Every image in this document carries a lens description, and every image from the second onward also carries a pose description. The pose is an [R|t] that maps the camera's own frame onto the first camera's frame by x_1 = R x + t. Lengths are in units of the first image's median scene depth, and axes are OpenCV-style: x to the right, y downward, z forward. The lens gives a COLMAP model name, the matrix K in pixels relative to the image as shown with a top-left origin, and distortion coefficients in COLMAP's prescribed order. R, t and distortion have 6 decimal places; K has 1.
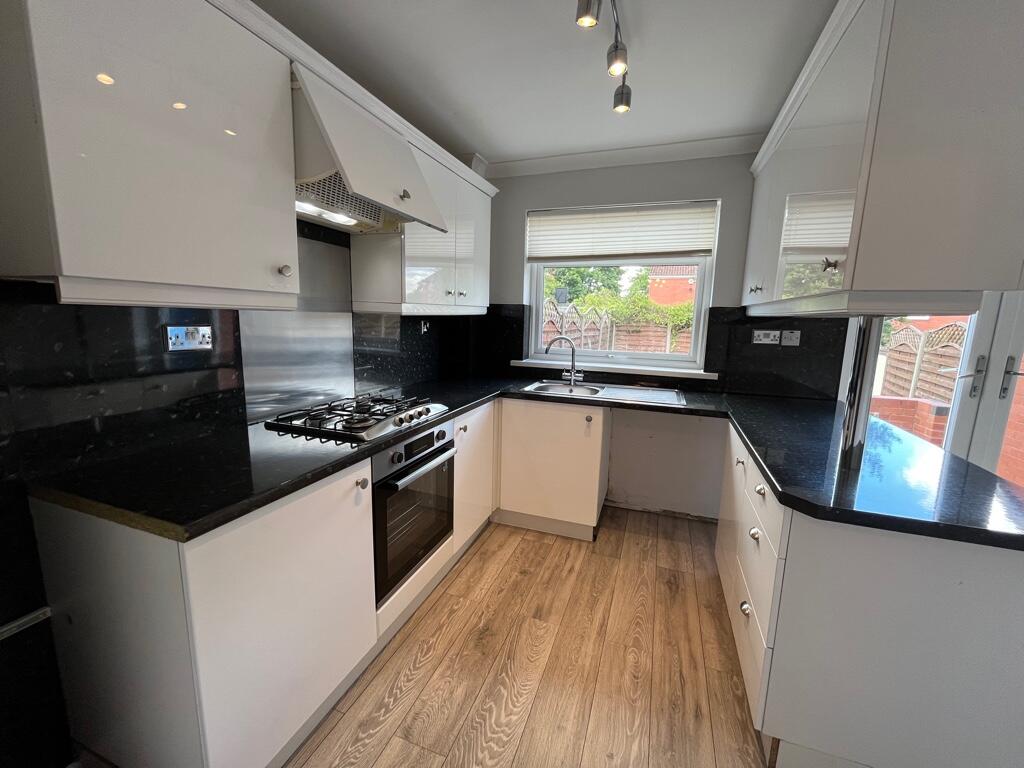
lens RADIAL K [[413.7, 0, 511.0], [0, 413.7, 384.6], [0, 0, 1]] dist [-0.005735, 0.000058]
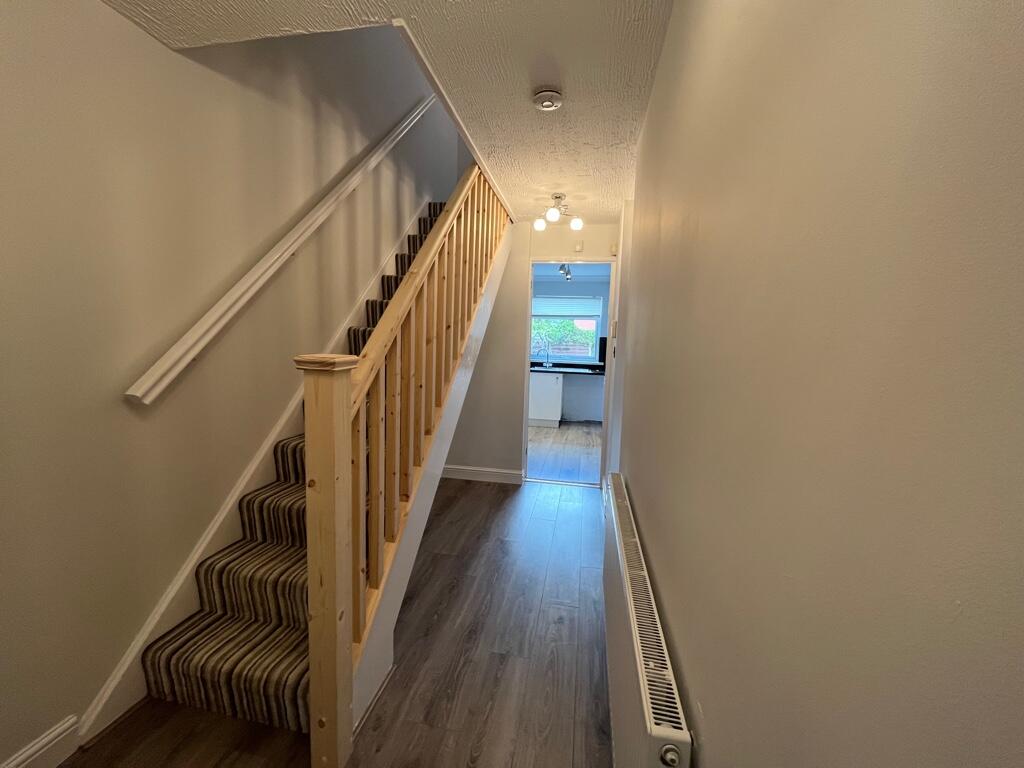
lens RADIAL K [[413.7, 0, 509.3], [0, 413.7, 383.8], [0, 0, 1]] dist [-0.005735, 0.000058]
pose [[0.986582, -0.010896, 0.162902, -0.526431], [0.018595, 0.998777, -0.045809, 0.223097], [-0.162204, 0.048224, 0.985578, -1.510475]]
